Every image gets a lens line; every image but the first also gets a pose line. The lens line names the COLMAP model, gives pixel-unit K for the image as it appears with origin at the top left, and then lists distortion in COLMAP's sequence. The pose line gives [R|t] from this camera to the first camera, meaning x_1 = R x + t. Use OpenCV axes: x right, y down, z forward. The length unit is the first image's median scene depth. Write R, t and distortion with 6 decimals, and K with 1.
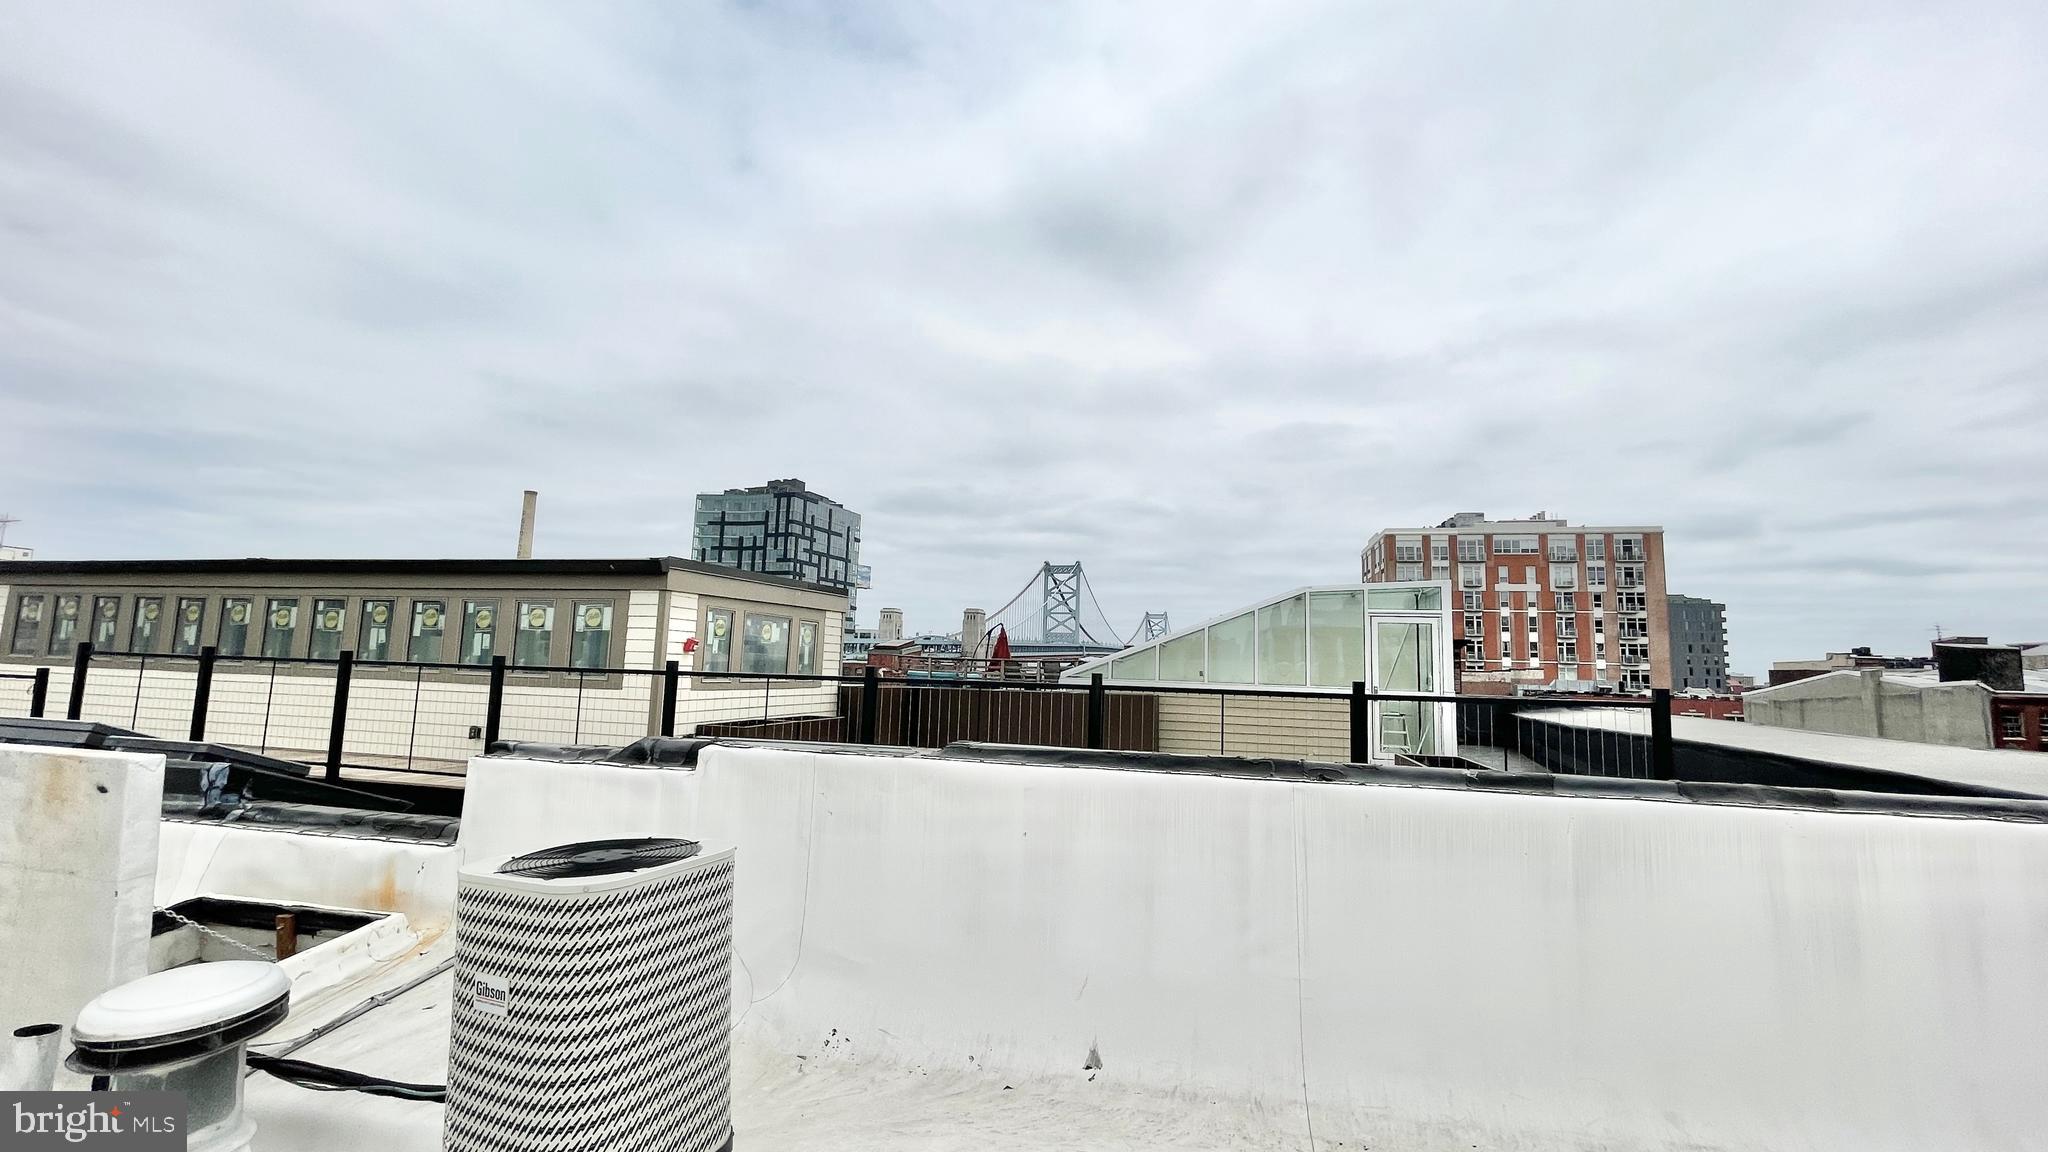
lens RADIAL K [[816.7, 0, 1024.0], [0, 816.7, 576.0], [0, 0, 1]] dist [-0.002257, -0.000770]
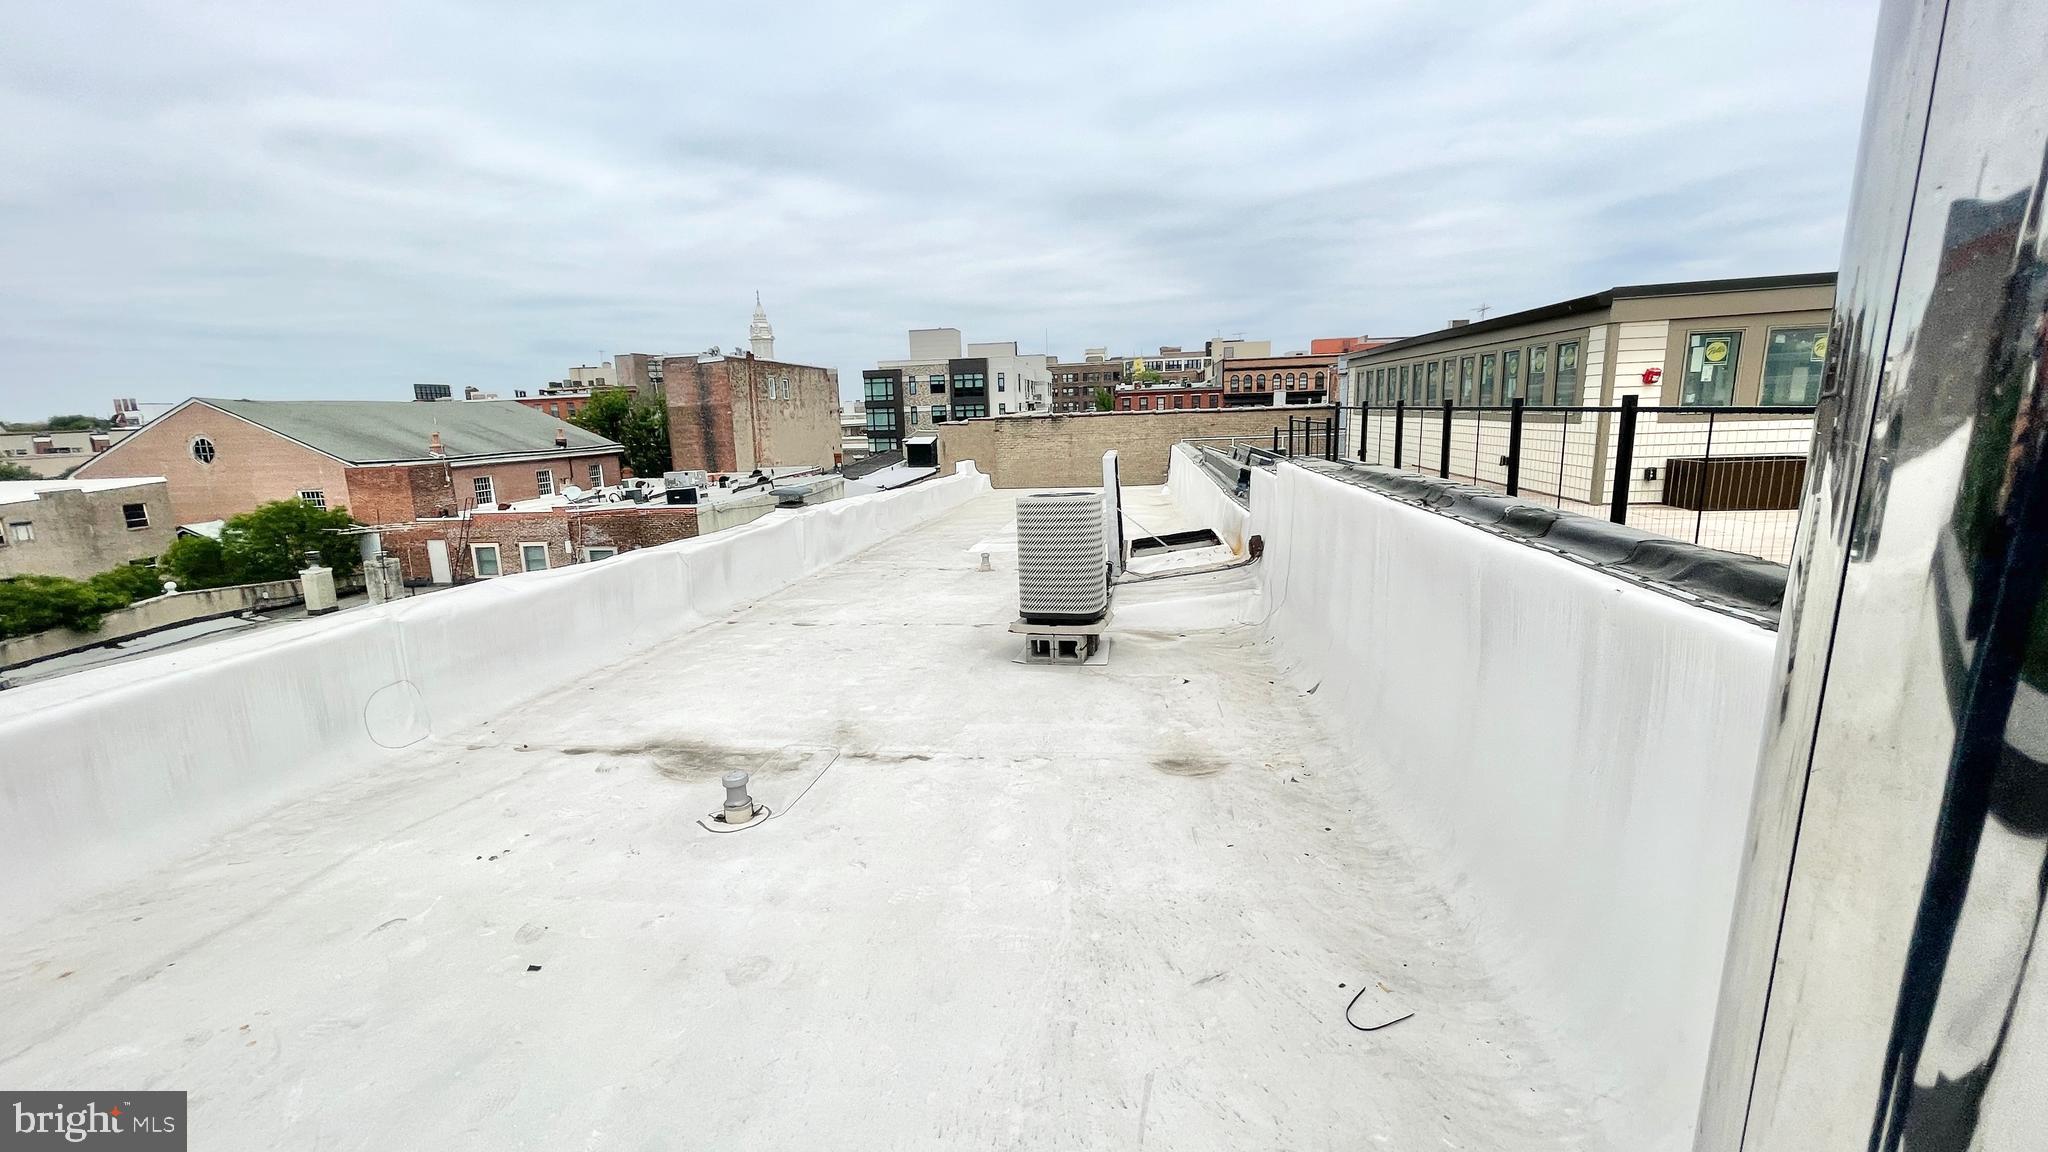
lens RADIAL K [[816.7, 0, 1024.0], [0, 816.7, 576.0], [0, 0, 1]] dist [-0.002257, -0.000770]
pose [[0.127782, 0.162166, -0.978455, 0.309462], [0.139688, 0.973766, 0.179631, 0.023896], [0.981916, -0.159632, 0.101777, 0.099002]]
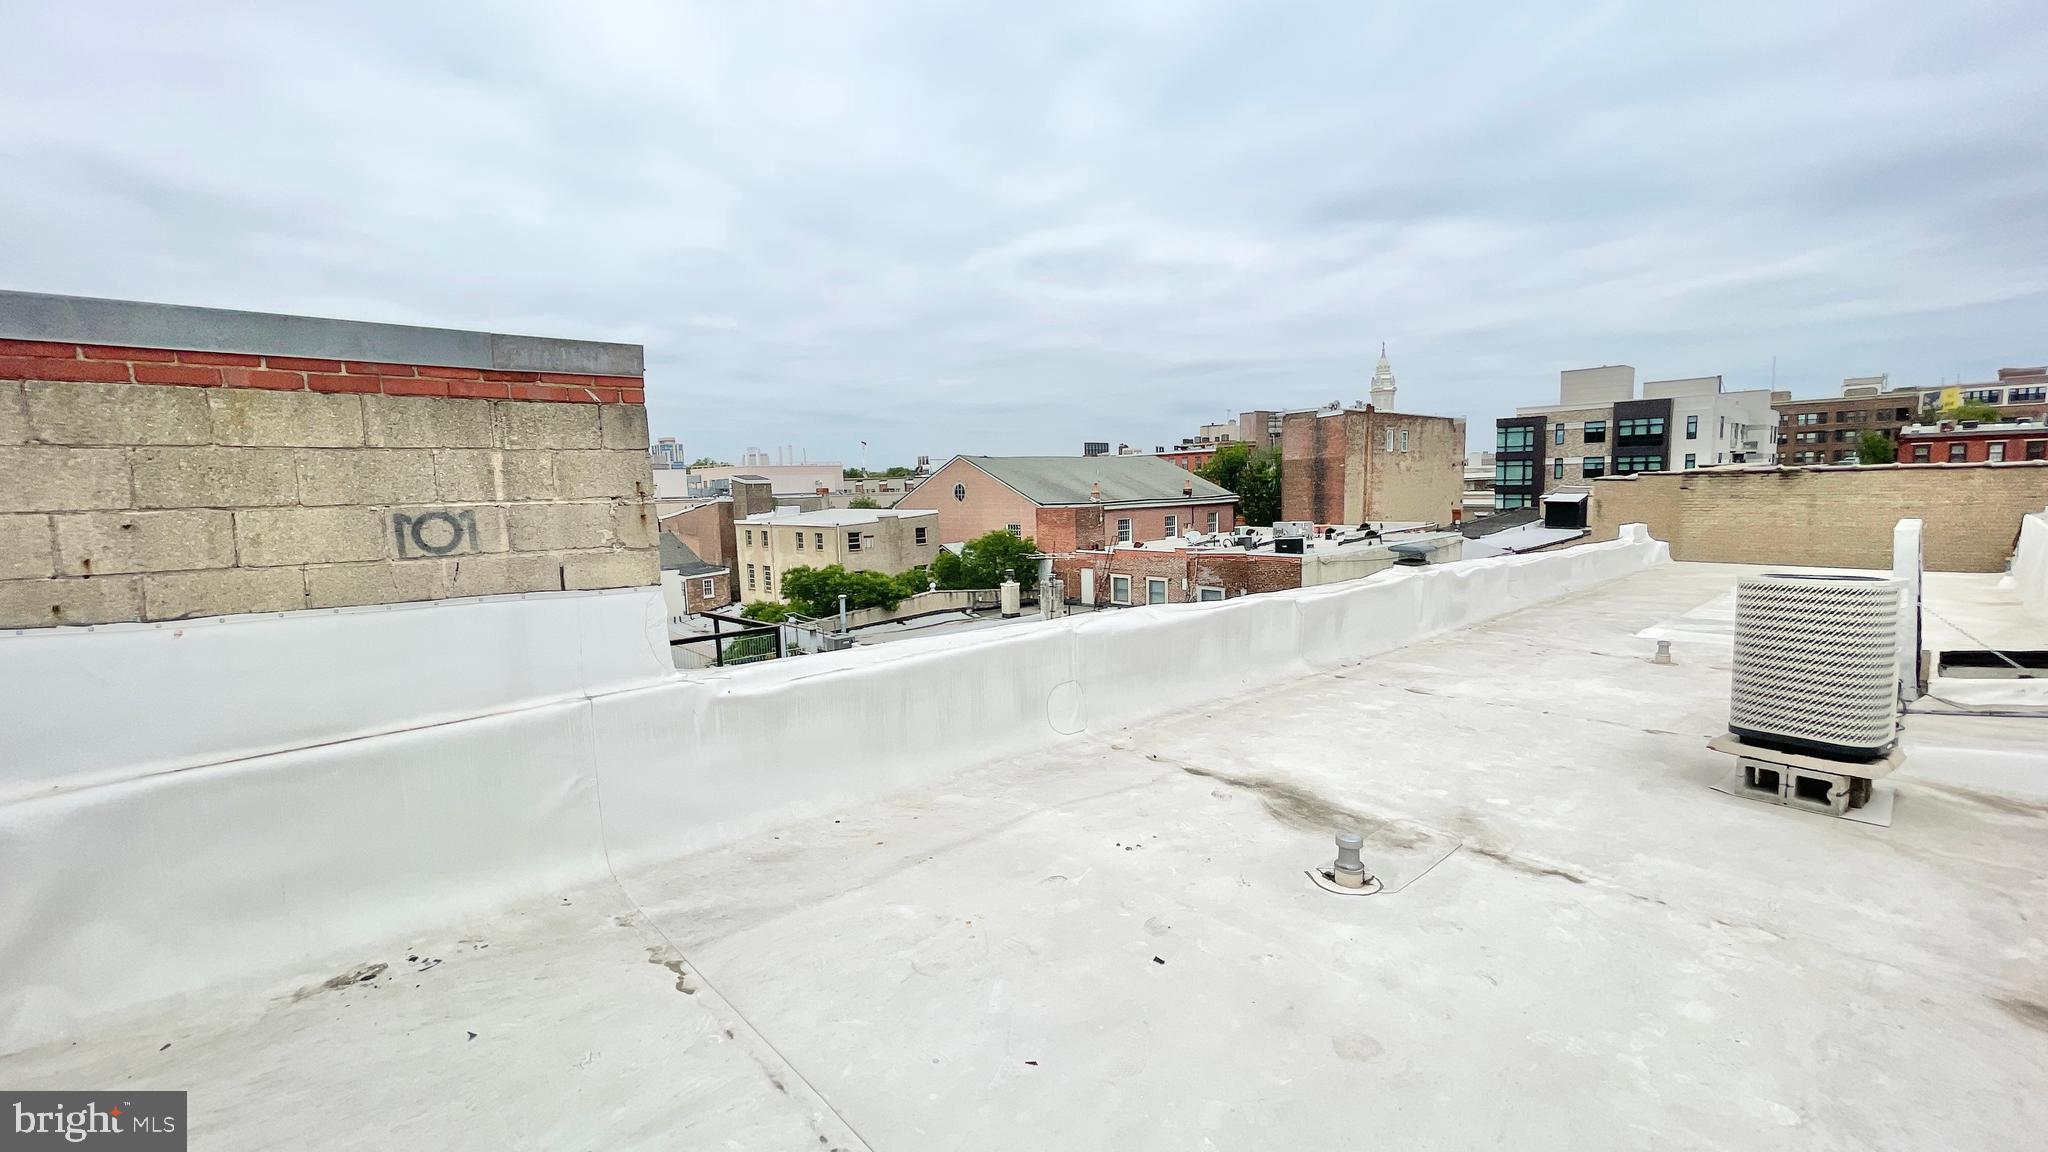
lens RADIAL K [[816.7, 0, 1024.0], [0, 816.7, 576.0], [0, 0, 1]] dist [-0.002257, -0.000770]
pose [[-0.537056, 0.081141, -0.839635, 0.311567], [0.098692, 0.994571, 0.032987, 0.022364], [0.837753, -0.065149, -0.542149, 0.090341]]
